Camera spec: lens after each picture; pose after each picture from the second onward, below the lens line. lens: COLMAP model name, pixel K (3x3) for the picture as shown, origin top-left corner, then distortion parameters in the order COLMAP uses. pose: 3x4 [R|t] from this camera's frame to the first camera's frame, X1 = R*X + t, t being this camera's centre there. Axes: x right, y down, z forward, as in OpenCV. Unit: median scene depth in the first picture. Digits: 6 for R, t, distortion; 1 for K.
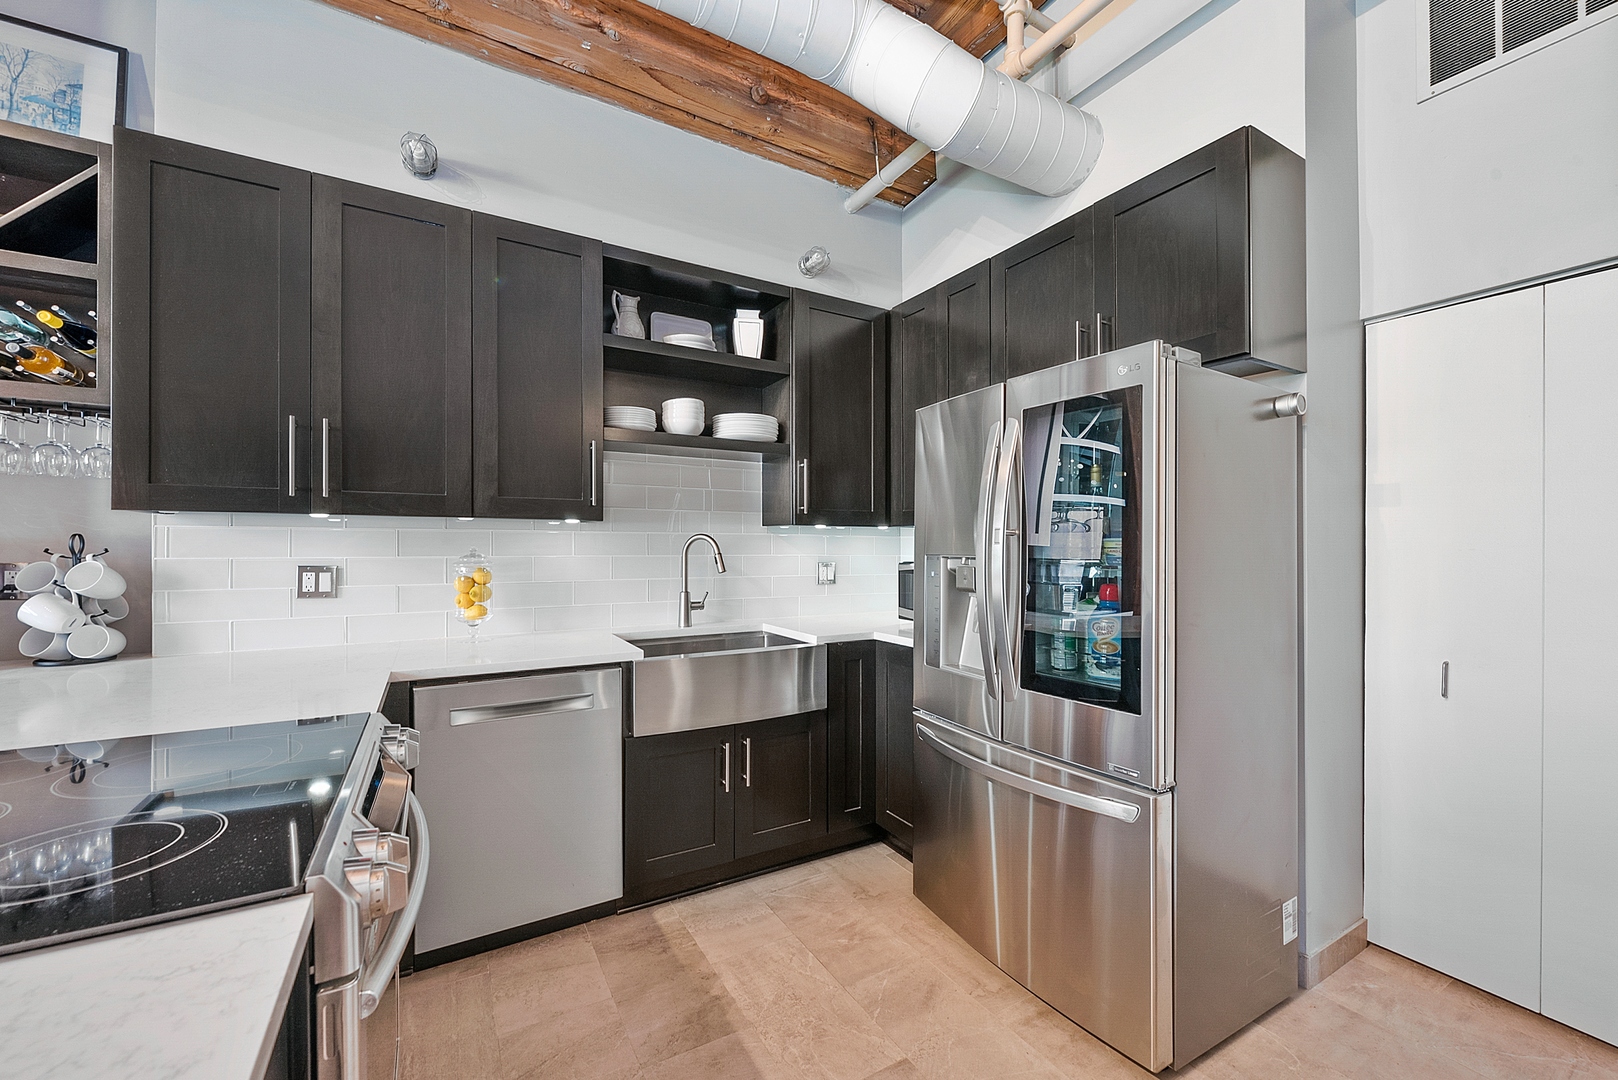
lens RADIAL K [[641.6, 0, 809.0], [0, 641.6, 540.0], [0, 0, 1]] dist [-0.002014, -0.000341]
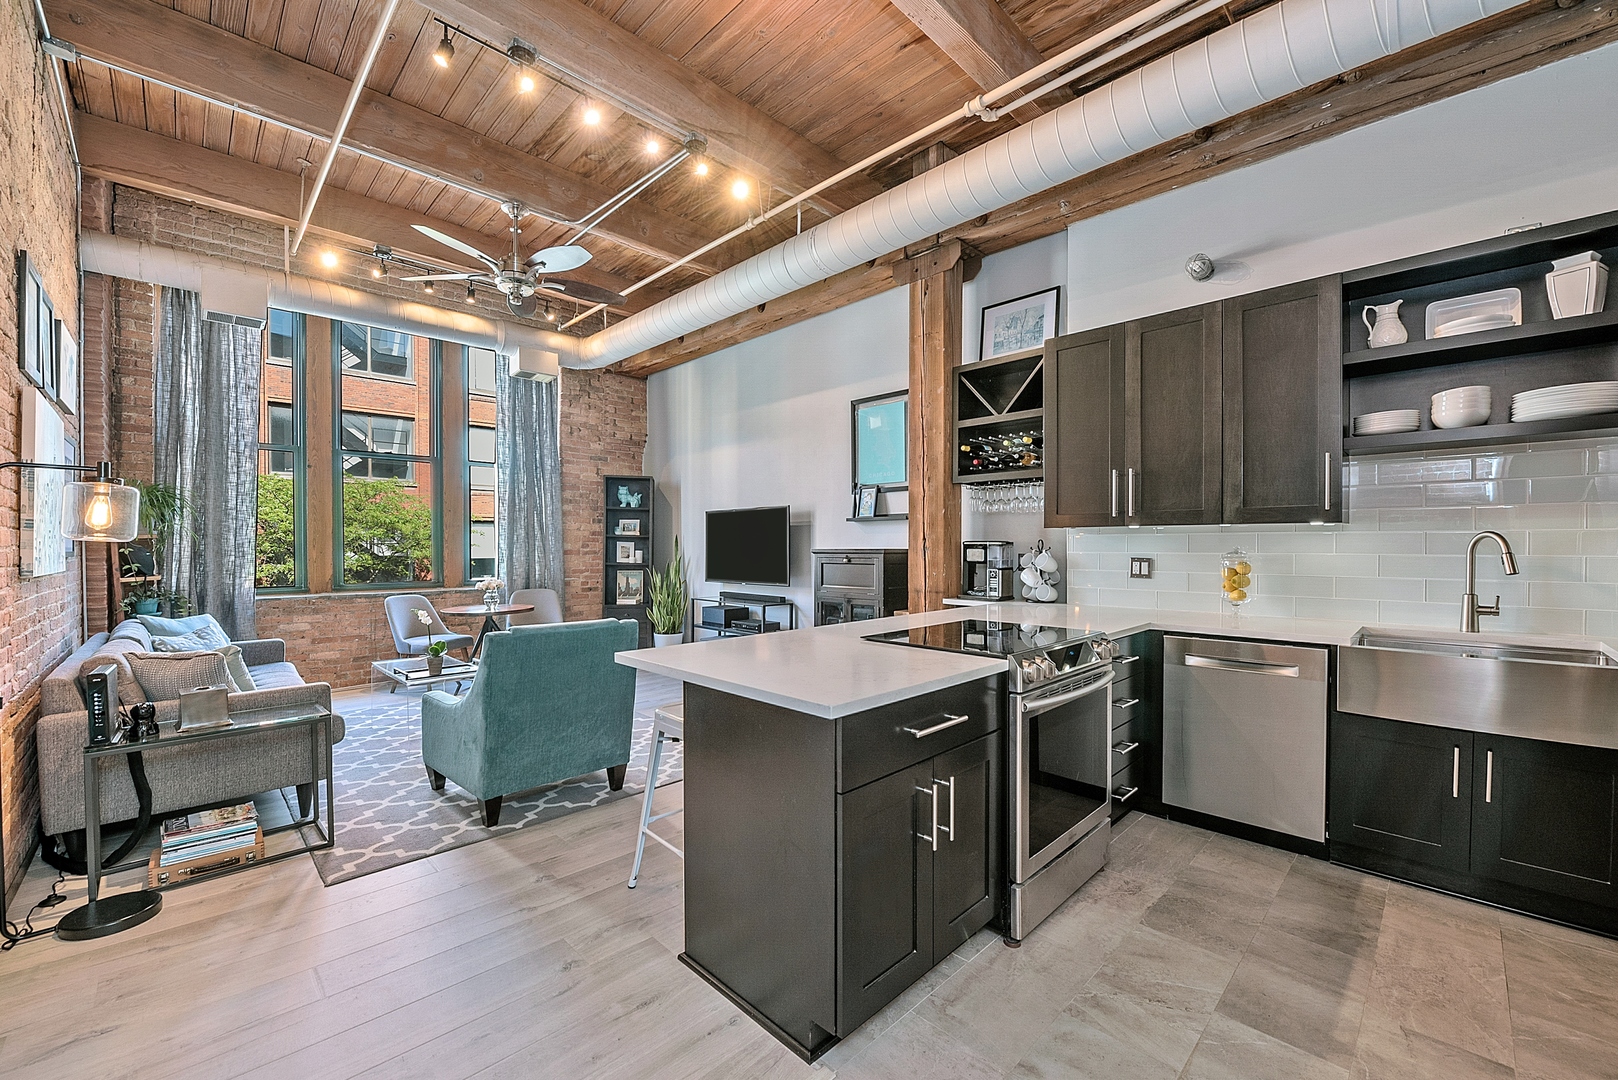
lens RADIAL K [[642.5, 0, 812.5], [0, 642.5, 547.5], [0, 0, 1]] dist [-0.011495, -0.003698]
pose [[0.248985, 0.002044, -0.968505, 0.566916], [0.011608, 0.999920, 0.005095, -0.002947], [0.968438, -0.012511, 0.248941, -0.183545]]
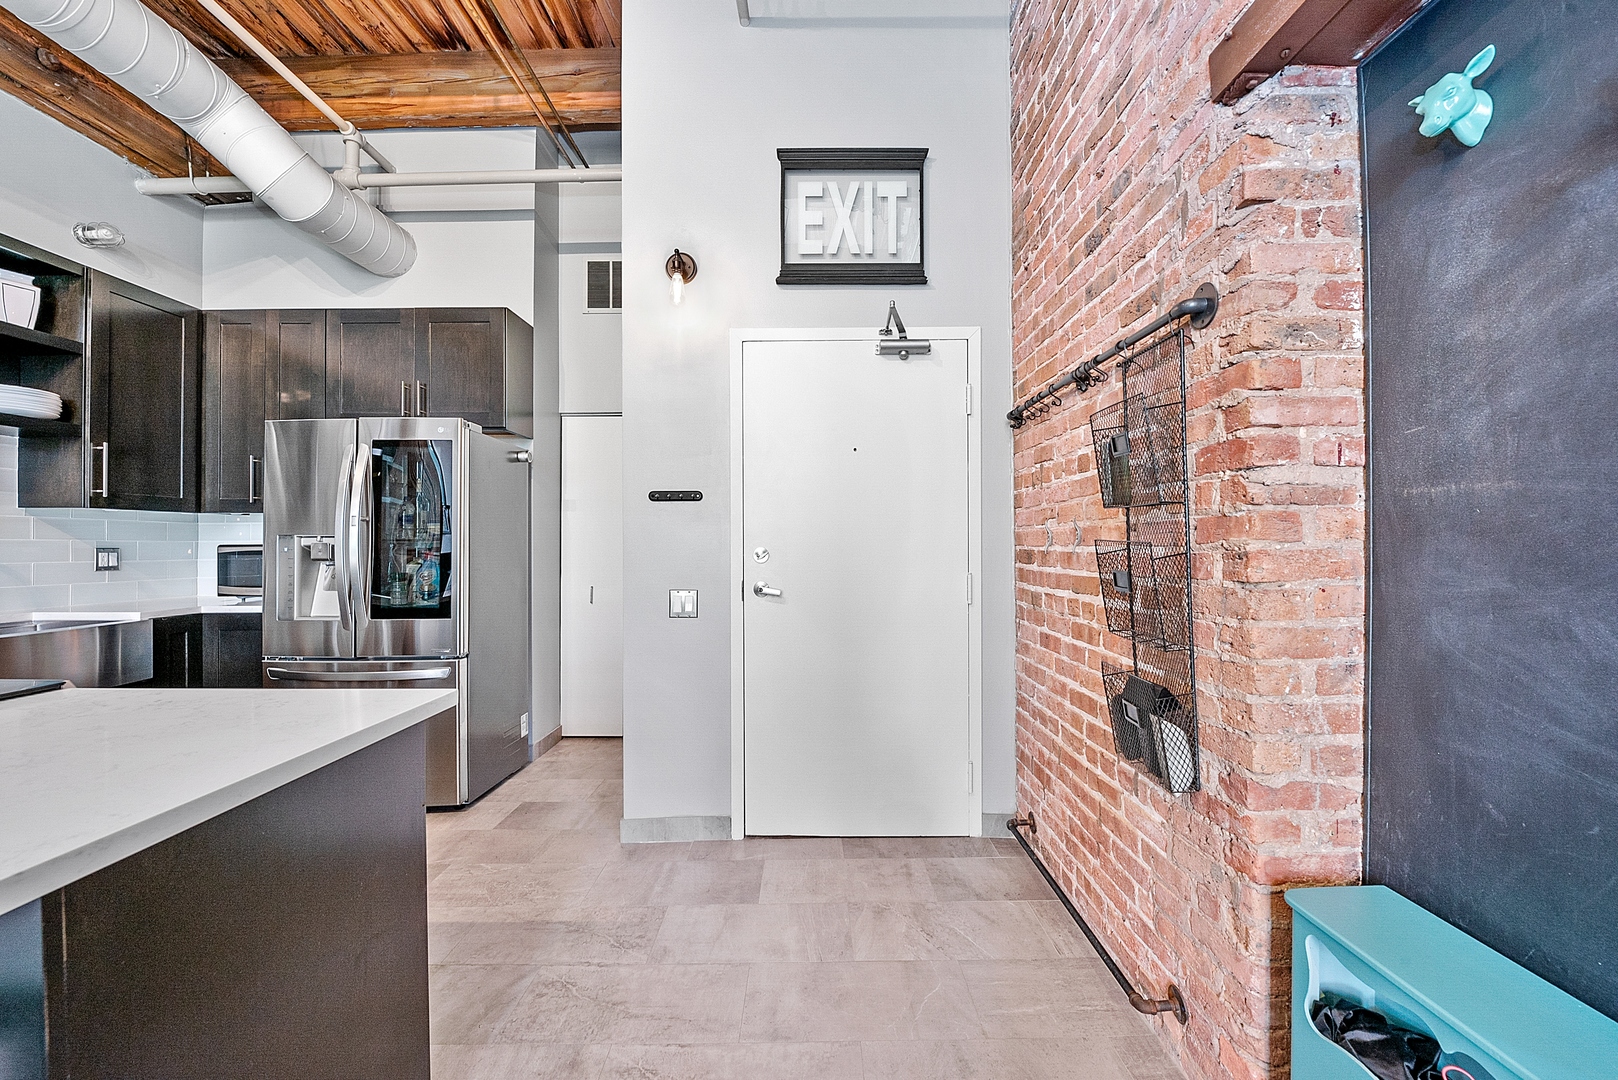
lens RADIAL K [[638.3, 0, 809.0], [0, 638.3, 540.0], [0, 0, 1]] dist [-0.012905, -0.000428]
pose [[0.506577, -0.000733, 0.862195, -0.375064], [-0.003512, 0.999990, 0.002913, 0.024855], [-0.862188, -0.004504, 0.506569, -0.569354]]
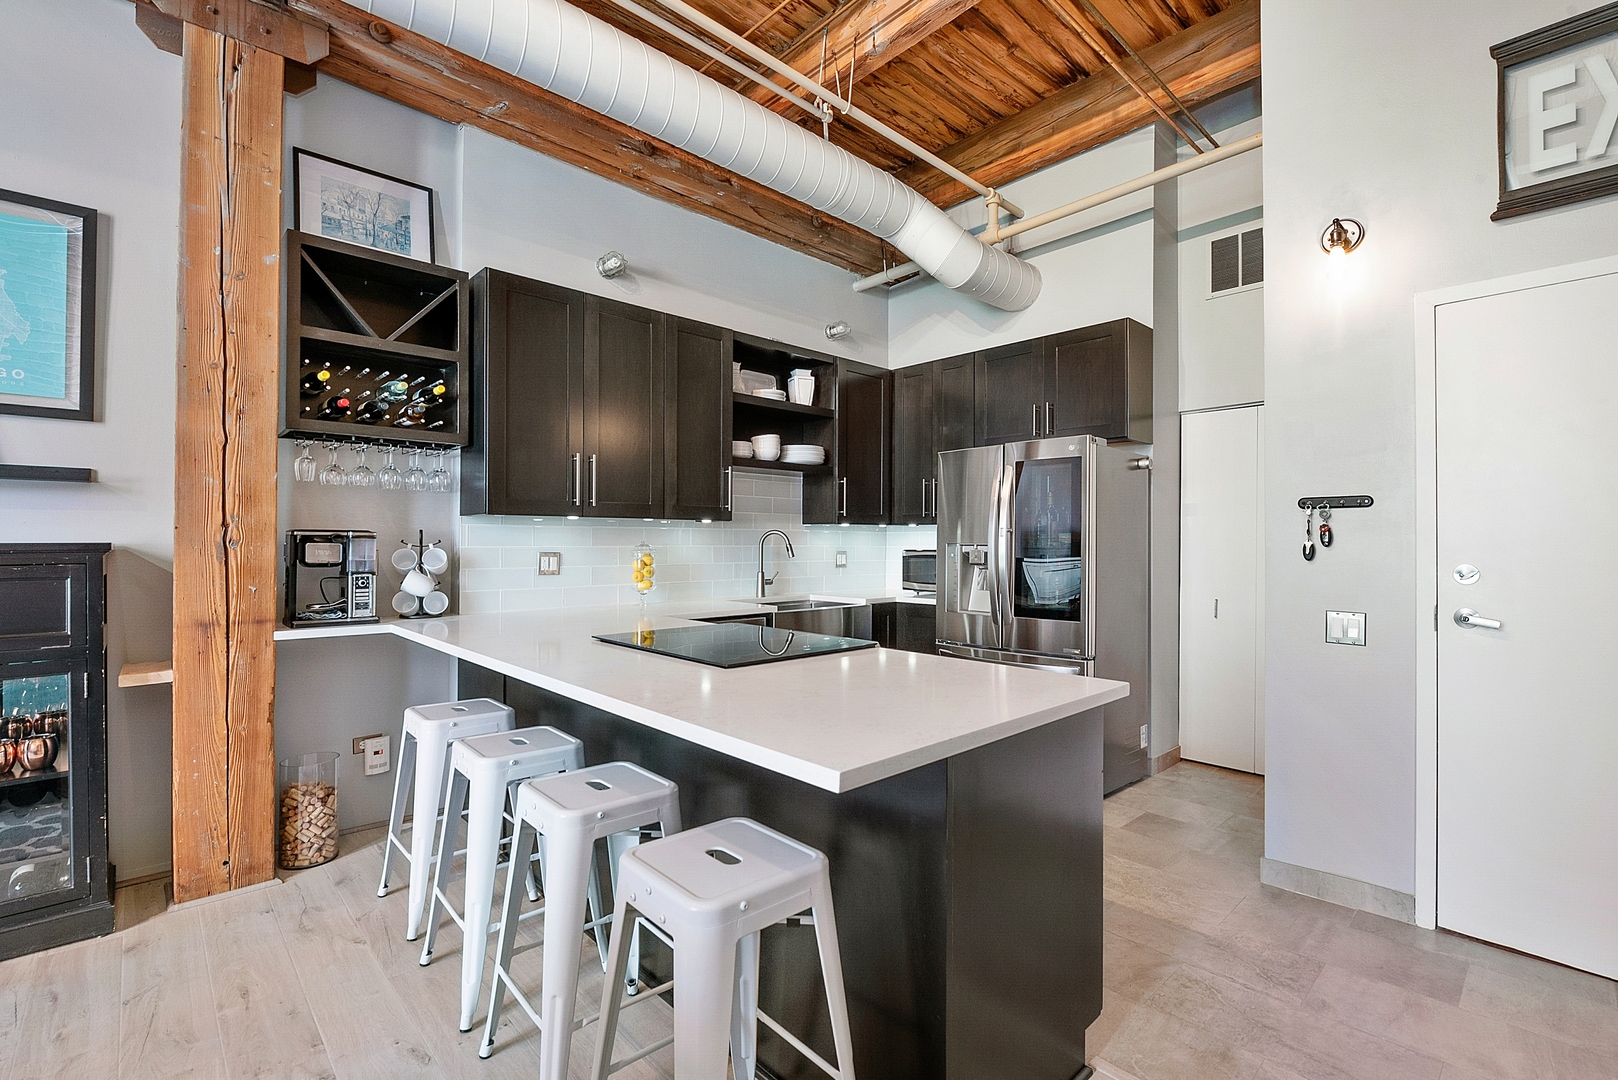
lens RADIAL K [[720.6, 0, 811.7], [0, 720.6, 537.9], [0, 0, 1]] dist [-0.001914, -0.004377]
pose [[0.975273, 0.000479, 0.221005, -0.550544], [-0.001390, 0.999991, 0.003967, 0.001280], [-0.221001, -0.004176, 0.975265, -0.694141]]
